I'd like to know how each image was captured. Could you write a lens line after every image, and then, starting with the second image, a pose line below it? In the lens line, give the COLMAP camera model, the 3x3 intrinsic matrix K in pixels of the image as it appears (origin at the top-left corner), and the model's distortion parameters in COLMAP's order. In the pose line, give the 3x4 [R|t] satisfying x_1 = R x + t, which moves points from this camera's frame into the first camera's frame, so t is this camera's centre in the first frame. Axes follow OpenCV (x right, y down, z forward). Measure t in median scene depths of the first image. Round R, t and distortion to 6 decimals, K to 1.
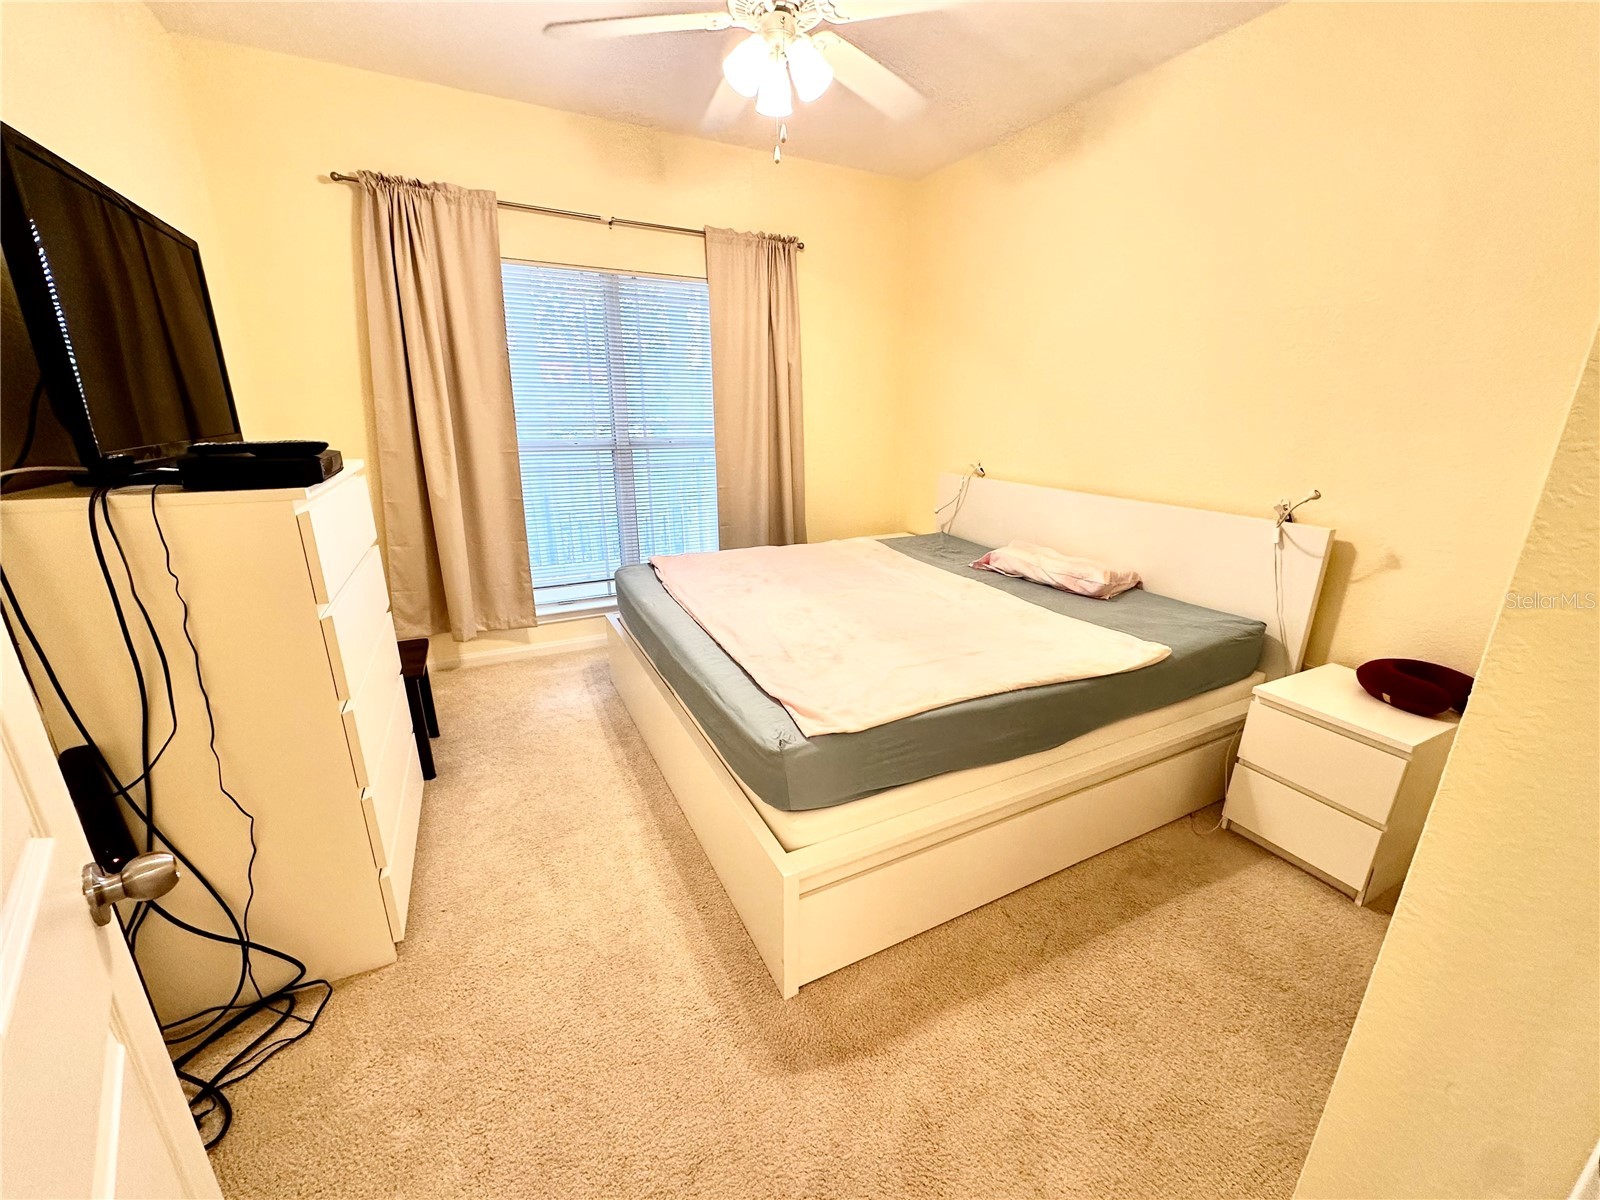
lens RADIAL K [[634.9, 0, 804.0], [0, 634.9, 602.4], [0, 0, 1]] dist [-0.000178, 0.000102]
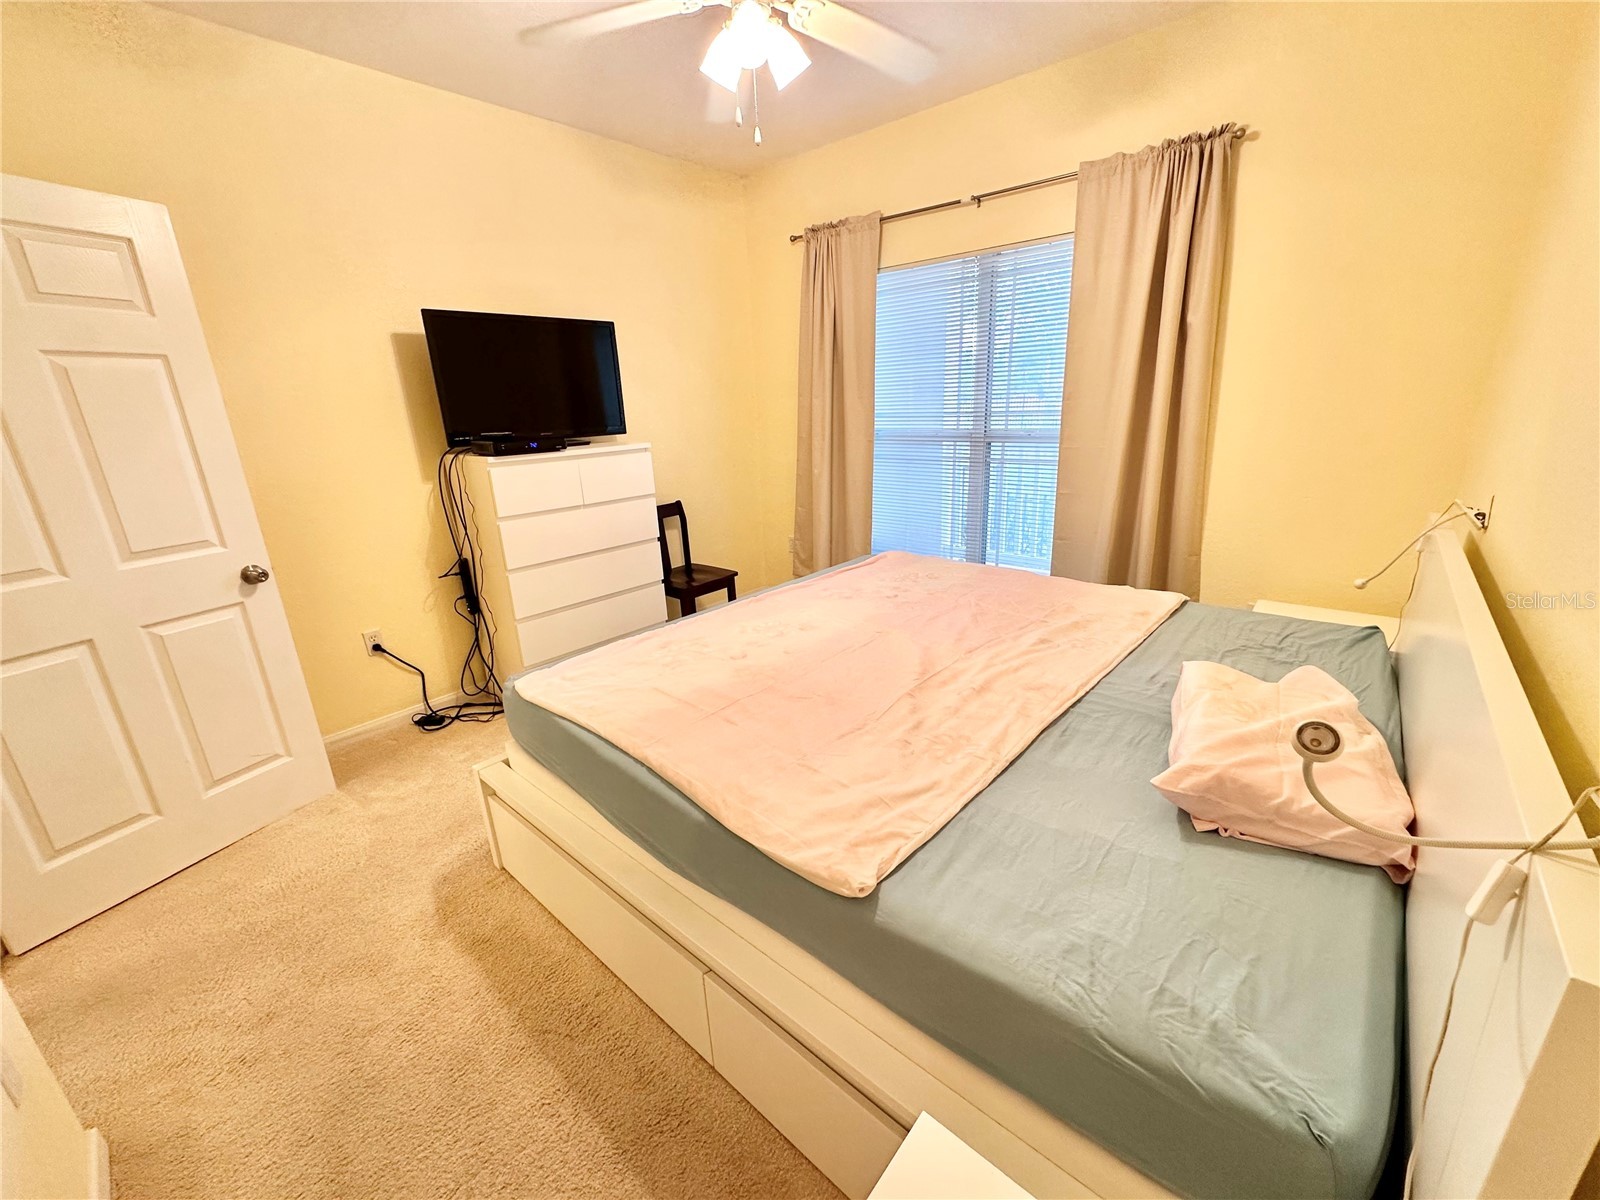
lens RADIAL K [[634.9, 0, 804.0], [0, 634.9, 602.4], [0, 0, 1]] dist [-0.000178, 0.000102]
pose [[0.371505, 0.265389, -0.889693, 0.563804], [-0.235183, 0.953921, 0.186343, -0.134044], [0.898150, 0.140014, 0.416801, 0.428509]]
